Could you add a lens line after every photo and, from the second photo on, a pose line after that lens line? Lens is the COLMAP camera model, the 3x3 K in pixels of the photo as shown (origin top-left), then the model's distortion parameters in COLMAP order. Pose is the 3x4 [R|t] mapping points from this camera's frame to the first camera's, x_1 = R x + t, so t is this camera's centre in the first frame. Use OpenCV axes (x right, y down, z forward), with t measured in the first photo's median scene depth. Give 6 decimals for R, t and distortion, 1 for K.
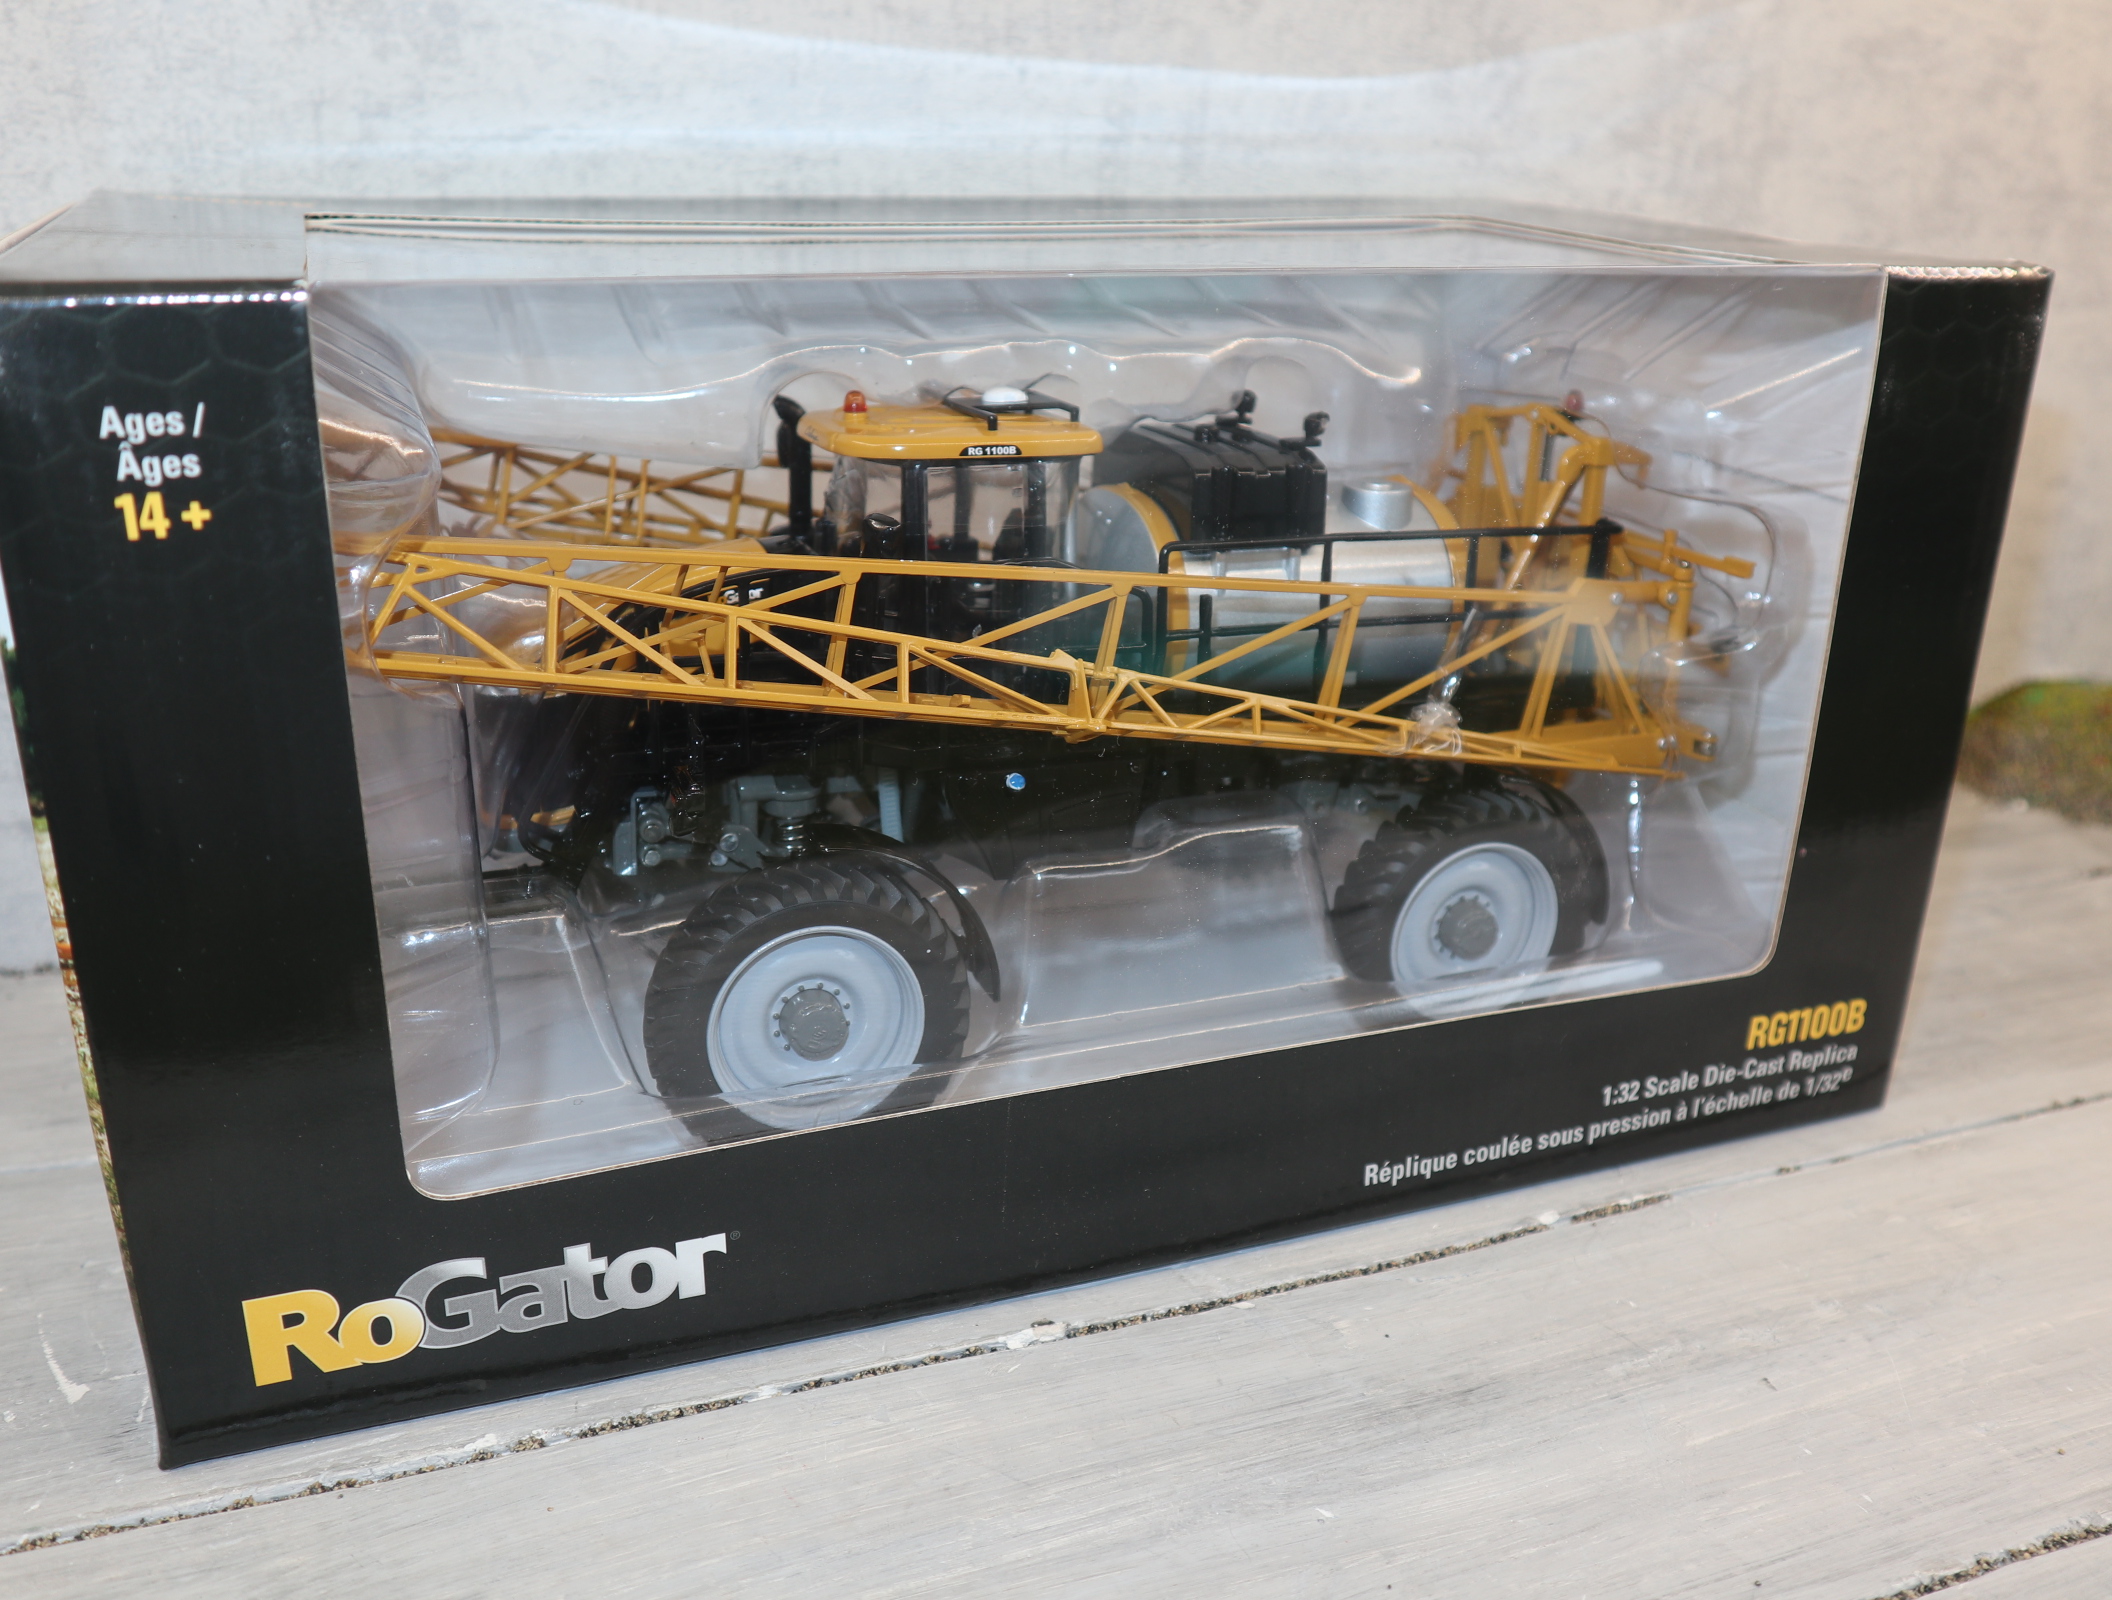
lens RADIAL K [[1891.6, 0, 1059.9], [0, 1891.6, 809.8], [0, 0, 1]] dist [-0.069282, 0.060890]
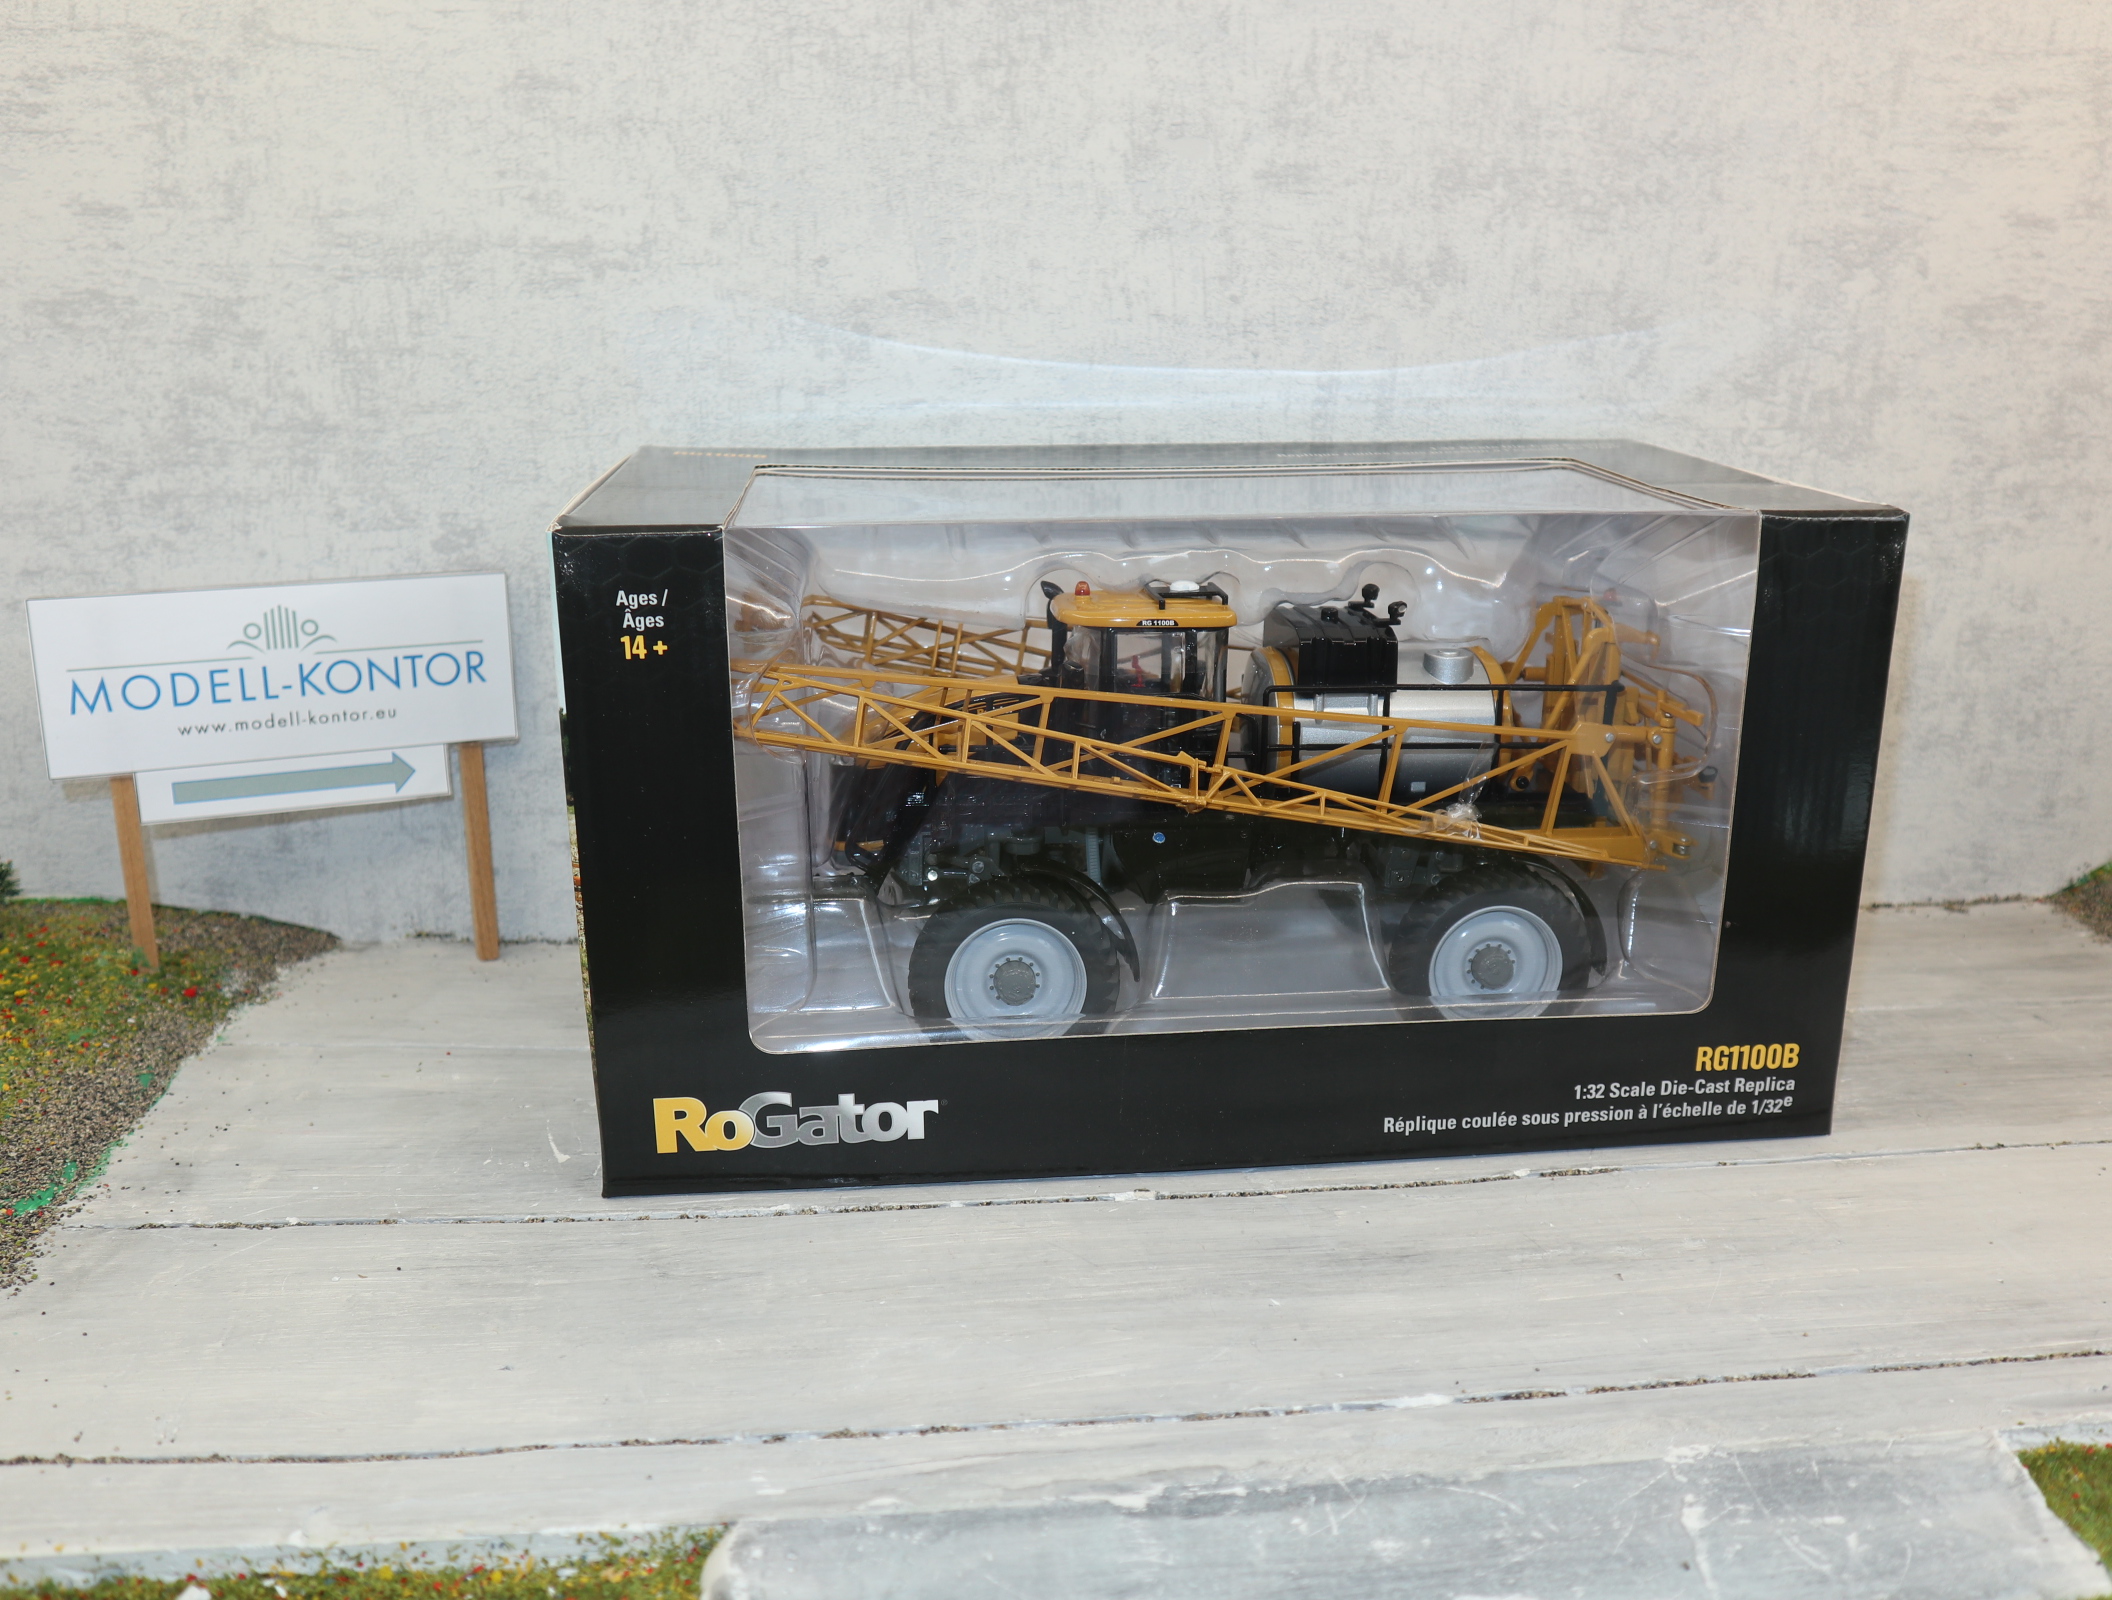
lens RADIAL K [[1891.6, 0, 1059.9], [0, 1891.6, 809.8], [0, 0, 1]] dist [-0.069282, 0.060890]
pose [[0.963815, 0.051177, -0.261614, 0.285064], [-0.071797, 0.994969, -0.069873, 0.071749], [0.256721, 0.086128, 0.962640, -0.469906]]
